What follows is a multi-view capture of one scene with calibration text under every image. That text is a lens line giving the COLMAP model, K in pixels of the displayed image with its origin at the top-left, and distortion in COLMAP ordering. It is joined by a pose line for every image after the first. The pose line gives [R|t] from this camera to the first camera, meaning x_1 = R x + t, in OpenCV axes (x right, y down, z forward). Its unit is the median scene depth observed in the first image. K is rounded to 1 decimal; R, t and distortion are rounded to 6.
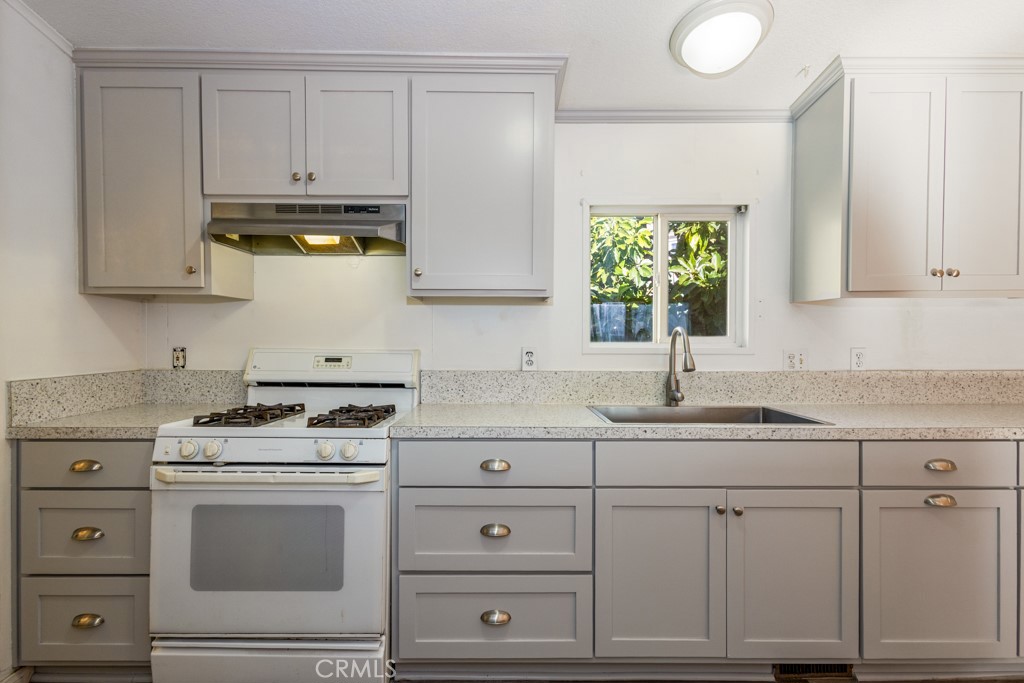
lens RADIAL K [[478.2, 0, 505.9], [0, 478.2, 343.2], [0, 0, 1]] dist [0.007214, -0.001497]
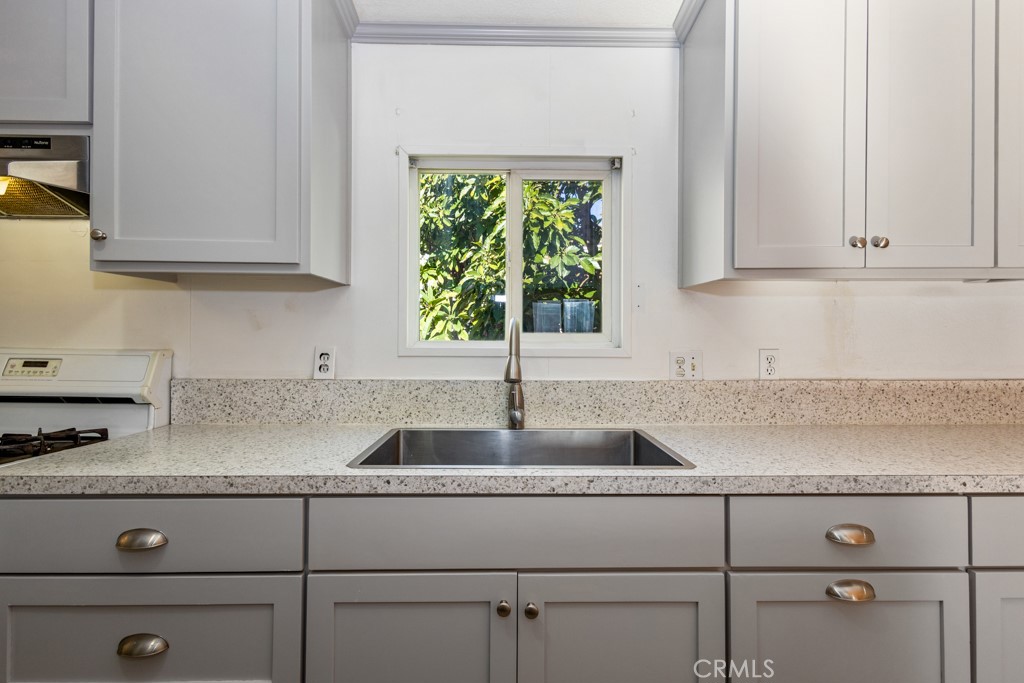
lens RADIAL K [[472.4, 0, 513.4], [0, 472.4, 334.2], [0, 0, 1]] dist [0.008286, 0.000238]
pose [[0.999826, 0.003722, 0.018300, 0.329155], [-0.003428, 0.999865, -0.016074, -0.000425], [-0.018357, 0.016009, 0.999703, 0.275953]]
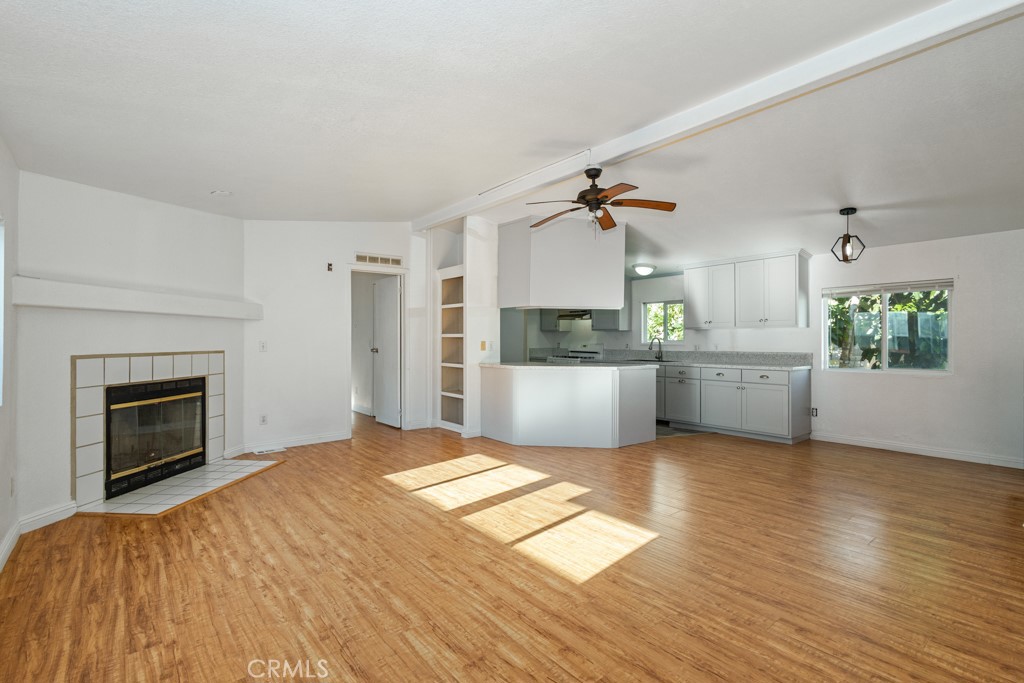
lens RADIAL K [[474.2, 0, 512.0], [0, 474.2, 341.5], [0, 0, 1]] dist [0.006932, -0.001615]
pose [[0.634276, 0.003988, -0.773096, 2.287108], [-0.006884, 0.999976, -0.000490, 0.004039], [0.773076, 0.005633, 0.634289, -1.958051]]
